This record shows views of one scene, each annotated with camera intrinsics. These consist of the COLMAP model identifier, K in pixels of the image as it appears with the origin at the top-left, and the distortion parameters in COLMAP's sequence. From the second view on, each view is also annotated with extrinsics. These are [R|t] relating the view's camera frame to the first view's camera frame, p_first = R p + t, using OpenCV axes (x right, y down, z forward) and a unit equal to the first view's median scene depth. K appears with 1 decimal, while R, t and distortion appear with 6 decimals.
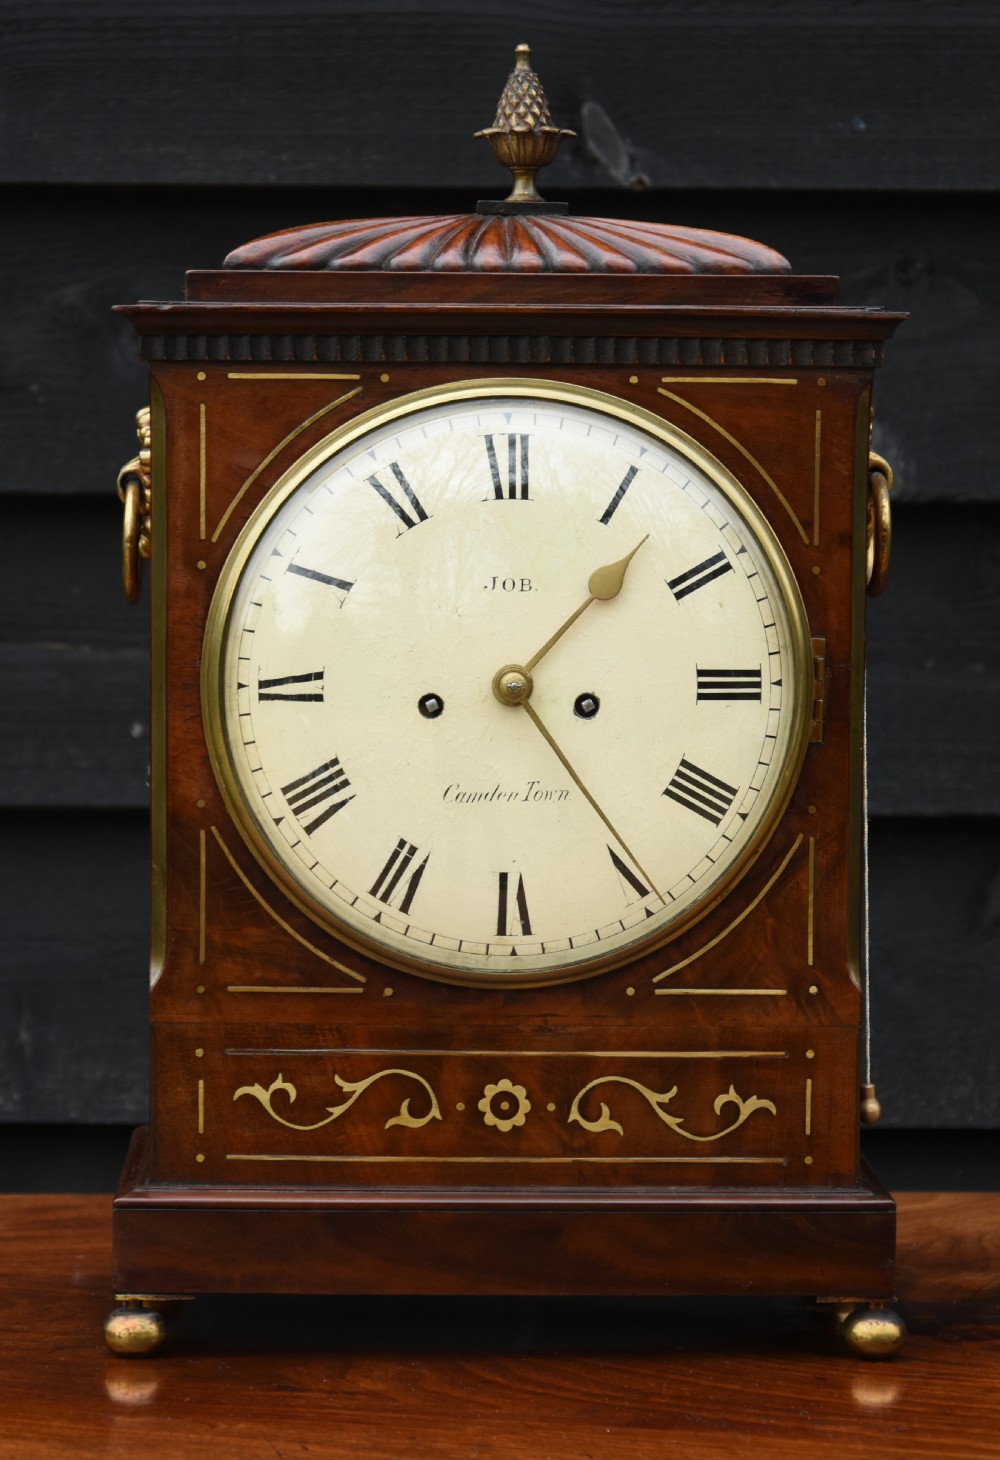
lens RADIAL K [[4773.2, 0, 528.7], [0, 4773.2, 696.7], [0, 0, 1]] dist [-0.010850, 0.000000]
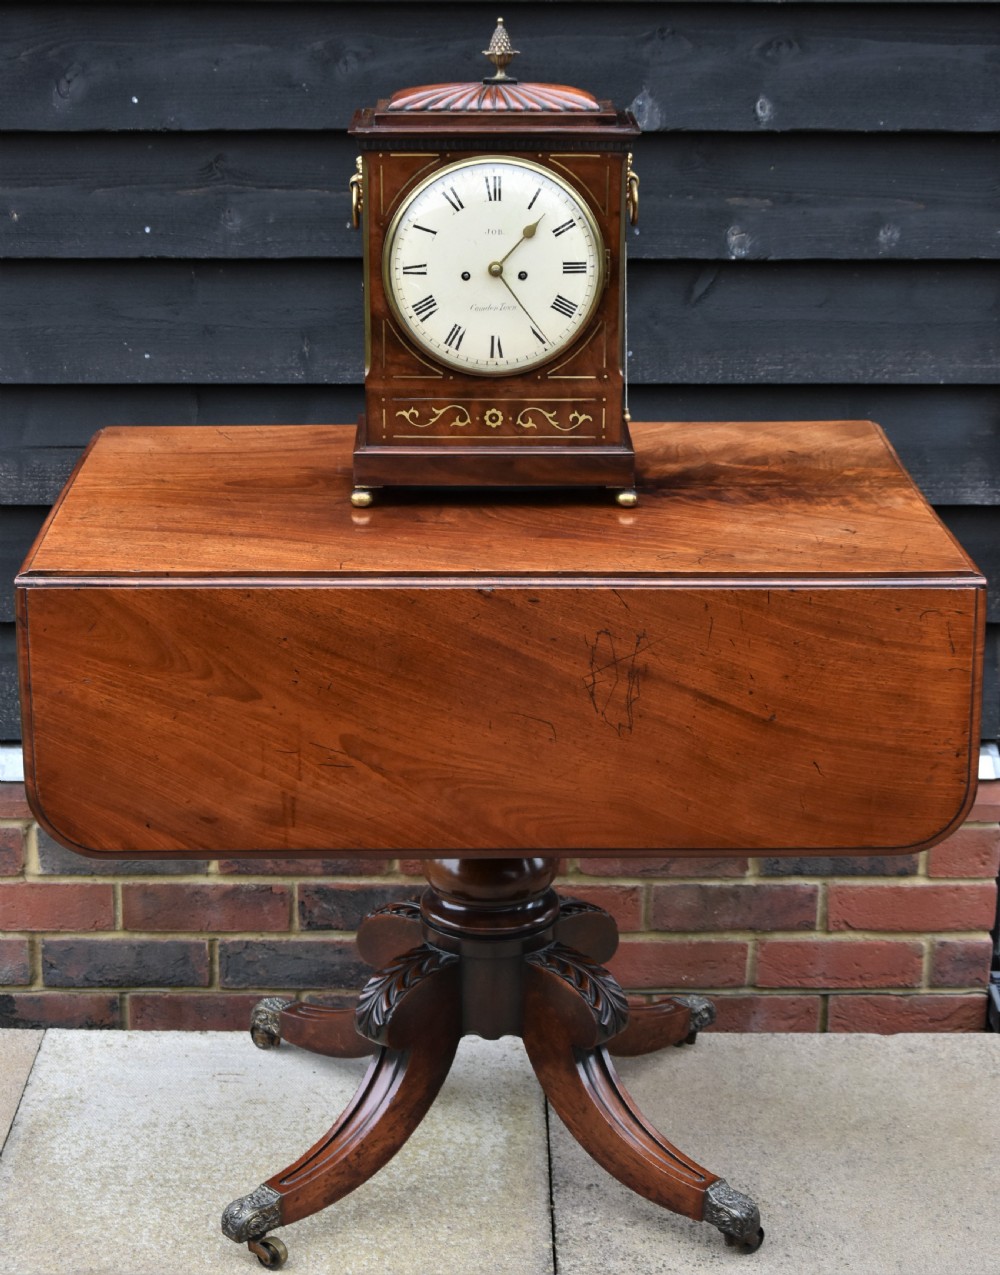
lens RADIAL K [[2940.0, 0, 504.2], [0, 2940.0, 633.8], [0, 0, 1]] dist [-0.013590, 0.000000]
pose [[0.999930, -0.000599, -0.011817, 0.021099], [0.003550, 0.967880, 0.251386, -0.221793], [0.011287, -0.251410, 0.967815, -0.680283]]
